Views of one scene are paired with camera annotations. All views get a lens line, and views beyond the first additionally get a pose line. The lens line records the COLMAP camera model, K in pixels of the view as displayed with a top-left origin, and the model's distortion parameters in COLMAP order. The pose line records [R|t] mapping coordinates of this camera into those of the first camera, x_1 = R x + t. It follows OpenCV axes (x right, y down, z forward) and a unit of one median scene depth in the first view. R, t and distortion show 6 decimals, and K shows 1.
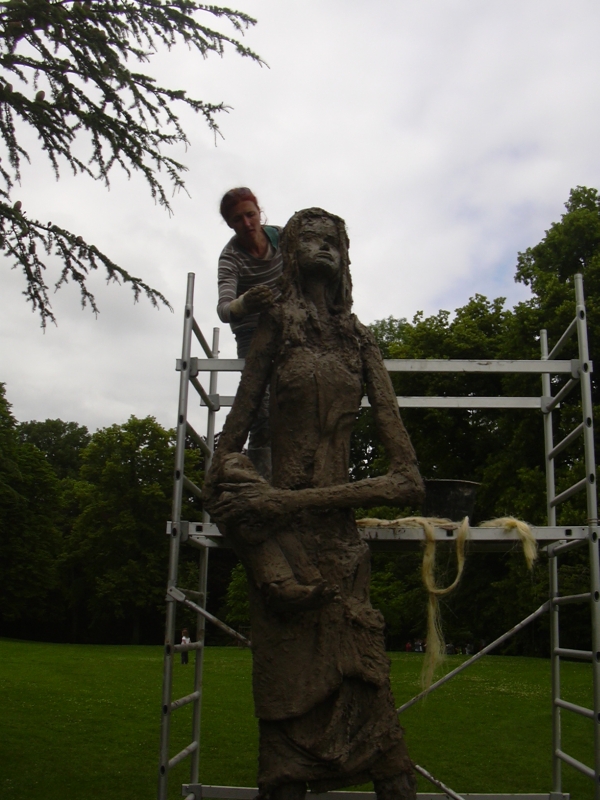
lens RADIAL K [[867.5, 0, 295.5], [0, 867.5, 382.1], [0, 0, 1]] dist [-0.193921, 0.076494]
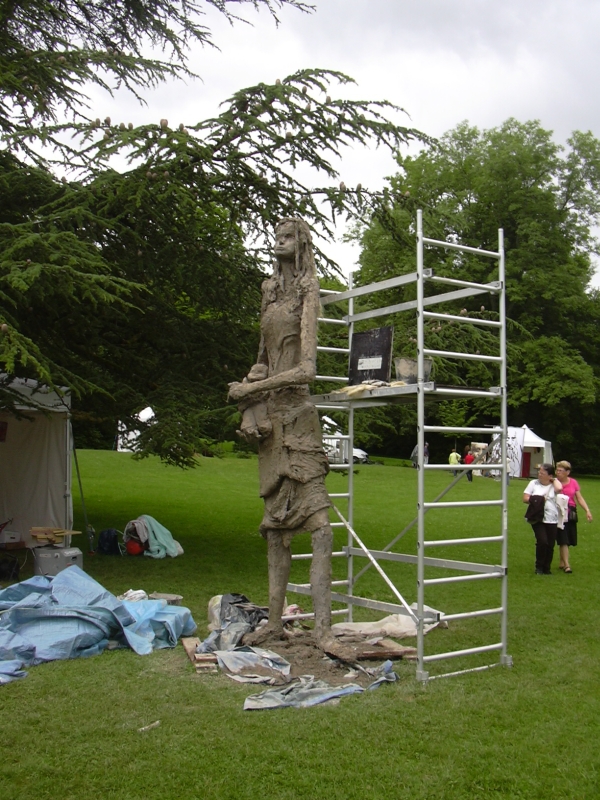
lens RADIAL K [[867.5, 0, 295.5], [0, 867.5, 382.1], [0, 0, 1]] dist [-0.193921, 0.076494]
pose [[0.603078, -0.099281, -0.791480, 1.634271], [0.227335, 0.972468, 0.051237, 0.043759], [0.764602, -0.210831, 0.609044, -0.133230]]
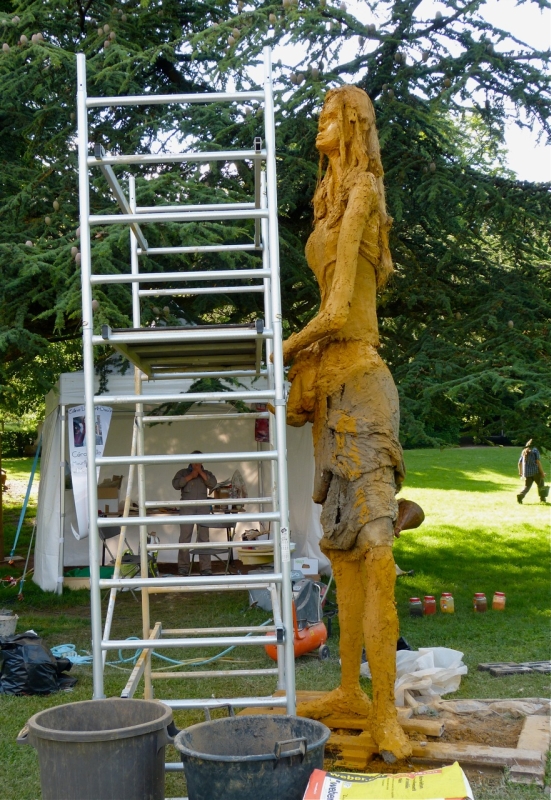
lens RADIAL K [[1008.3, 0, 230.8], [0, 1008.3, 403.3], [0, 0, 1]] dist [-0.014393, 0.010341]
pose [[0.047658, -0.097877, -0.994057, 1.584753], [0.301330, 0.950232, -0.079116, 0.319690], [0.952328, -0.295769, 0.074780, 0.758745]]
